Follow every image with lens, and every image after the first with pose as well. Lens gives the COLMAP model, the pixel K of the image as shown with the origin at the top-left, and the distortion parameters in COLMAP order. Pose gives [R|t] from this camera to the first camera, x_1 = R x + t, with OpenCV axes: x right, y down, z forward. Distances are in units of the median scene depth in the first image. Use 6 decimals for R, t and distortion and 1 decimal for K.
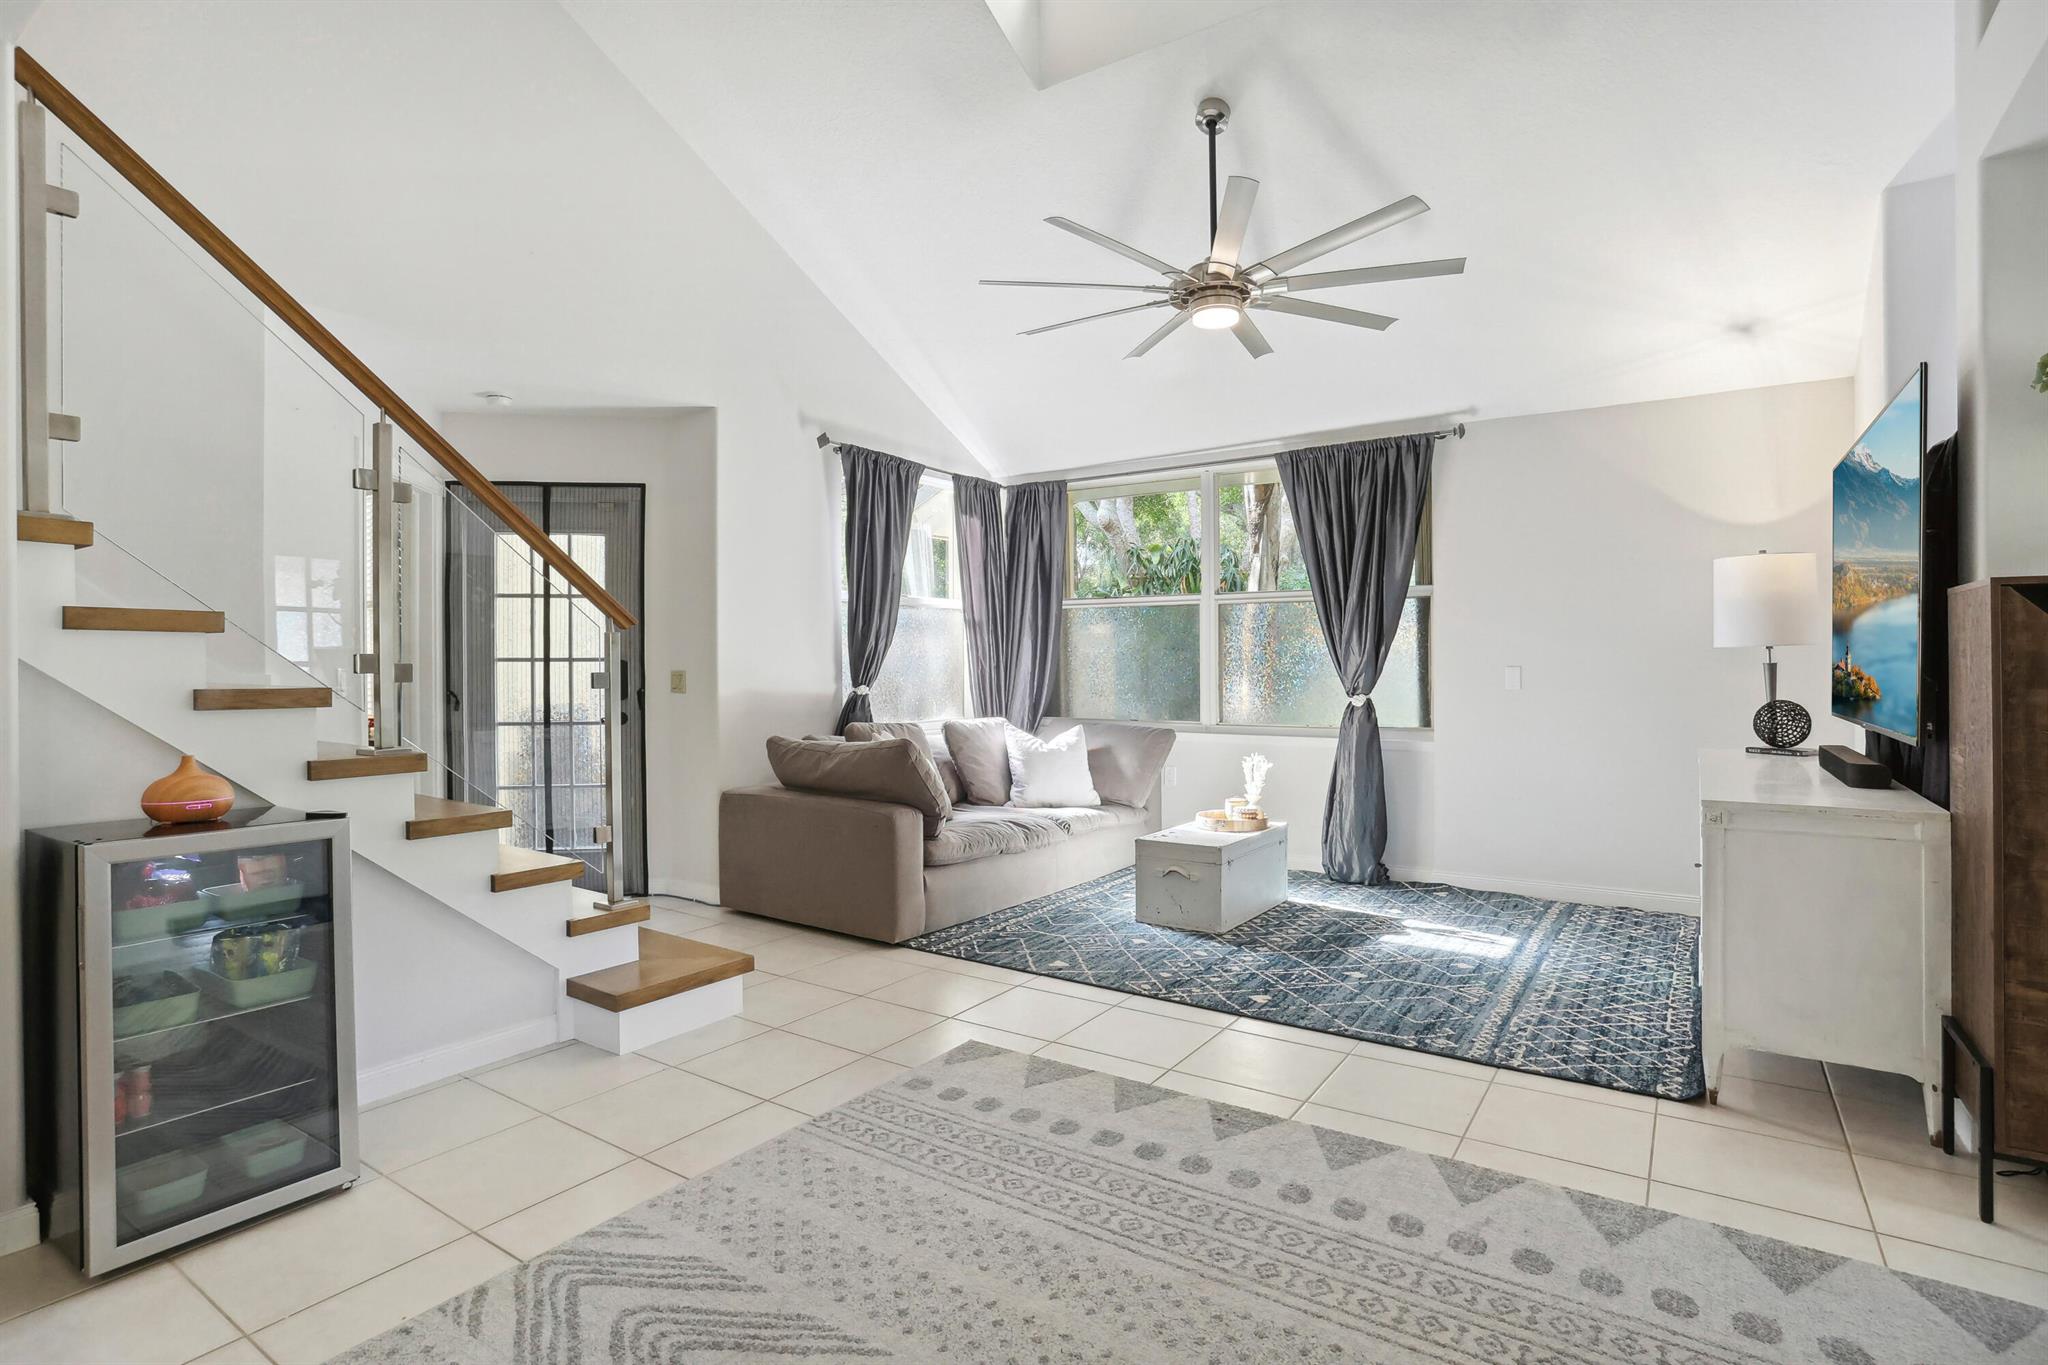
lens RADIAL K [[1022.9, 0, 1105.8], [0, 1022.9, 655.8], [0, 0, 1]] dist [-0.033855, 0.009150]
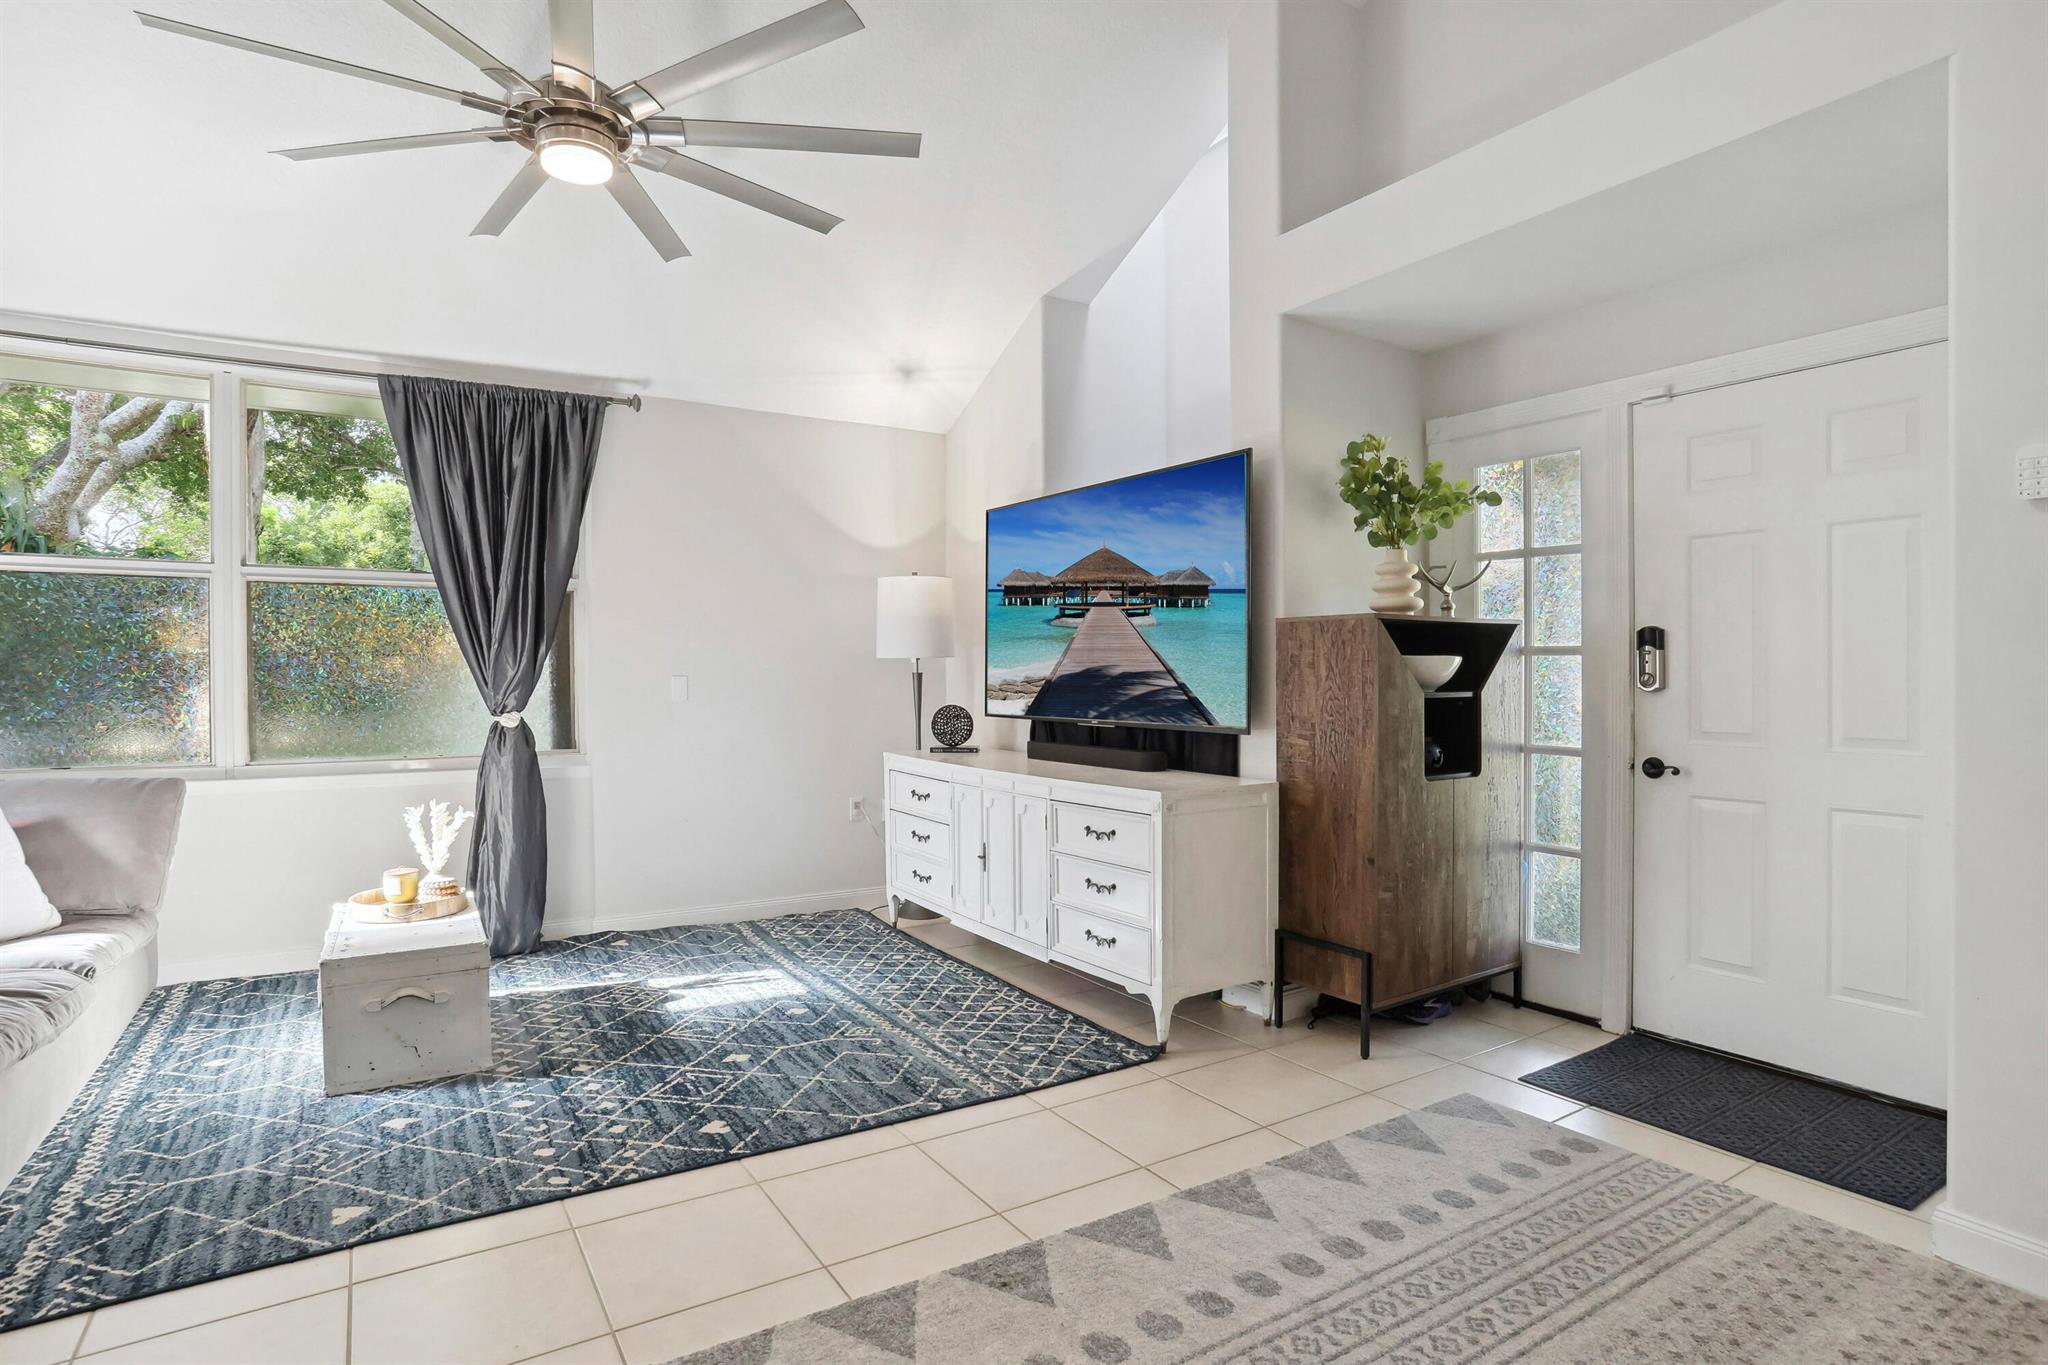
lens RADIAL K [[1014.0, 0, 1008.3], [0, 1014.0, 674.0], [0, 0, 1]] dist [-0.048308, 0.015288]
pose [[0.467033, 0.003414, 0.884233, -0.368137], [-0.007047, 0.999975, -0.000139, 0.009593], [-0.884212, -0.006166, 0.467045, 0.460603]]
